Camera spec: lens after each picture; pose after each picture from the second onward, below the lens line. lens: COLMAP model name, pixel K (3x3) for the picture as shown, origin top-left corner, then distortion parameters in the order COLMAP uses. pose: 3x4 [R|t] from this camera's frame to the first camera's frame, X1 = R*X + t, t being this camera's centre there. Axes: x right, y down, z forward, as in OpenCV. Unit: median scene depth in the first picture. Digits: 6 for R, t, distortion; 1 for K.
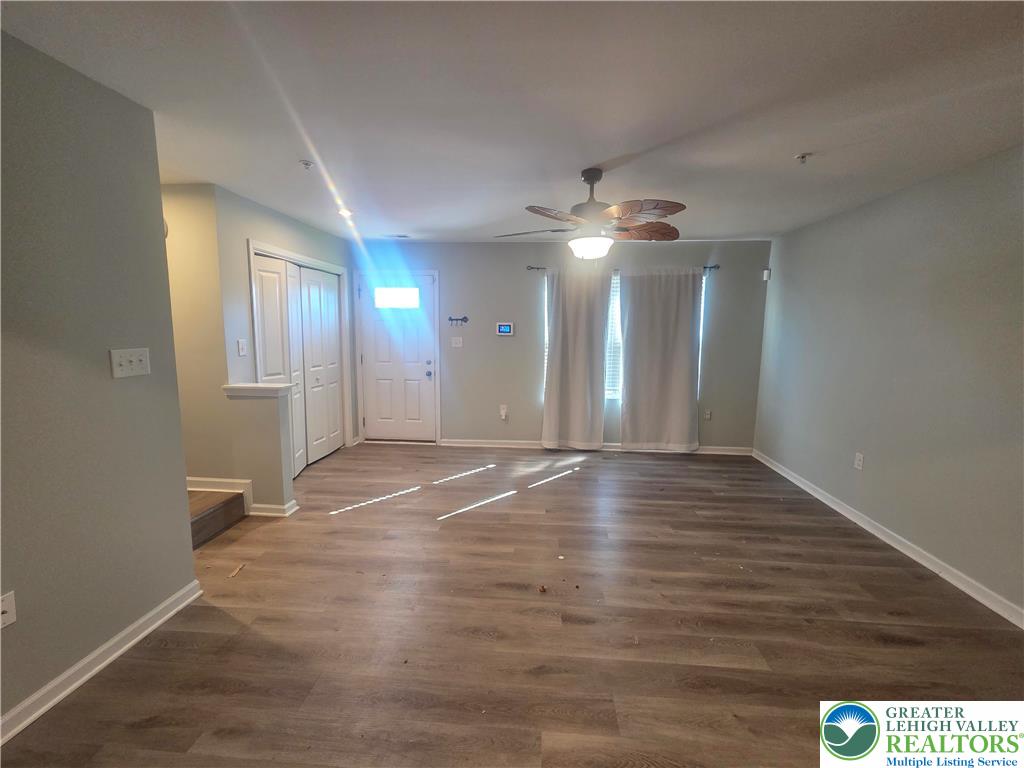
lens RADIAL K [[415.4, 0, 519.4], [0, 415.4, 380.4], [0, 0, 1]] dist [0.003097, 0.000787]
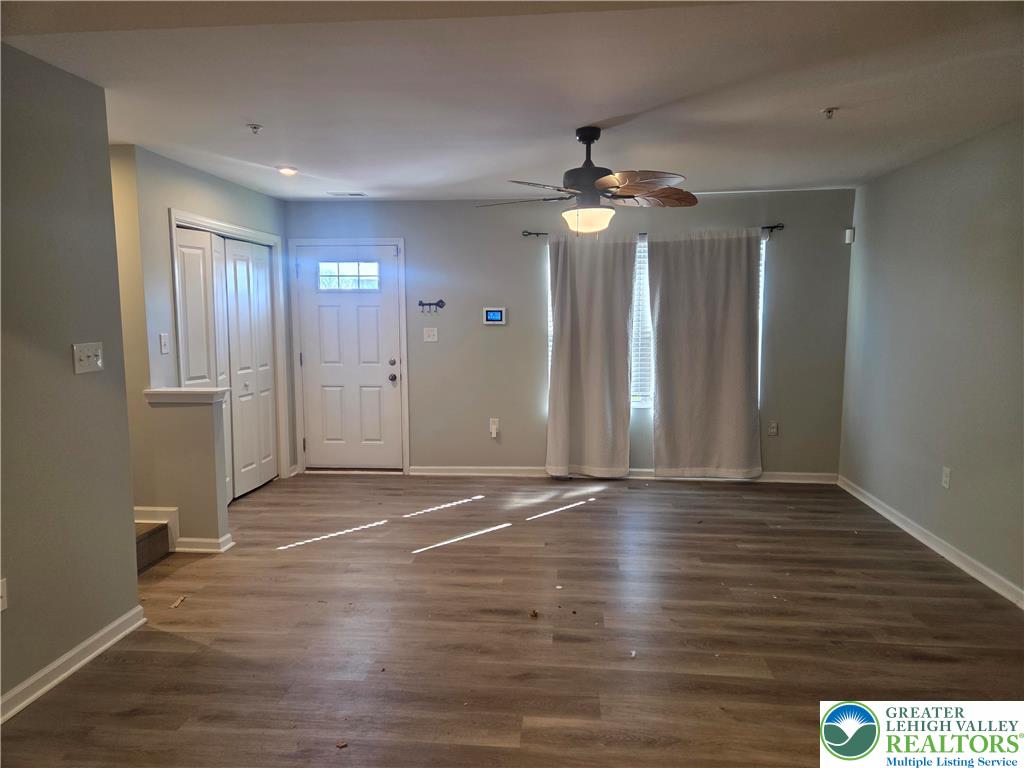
lens RADIAL K [[691.4, 0, 514.4], [0, 691.4, 388.9], [0, 0, 1]] dist [0.054774, -0.026654]
pose [[0.999658, -0.012754, -0.022824, 0.039930], [0.012413, 0.999810, -0.015014, 0.038461], [0.023011, 0.014725, 0.999627, -0.340817]]
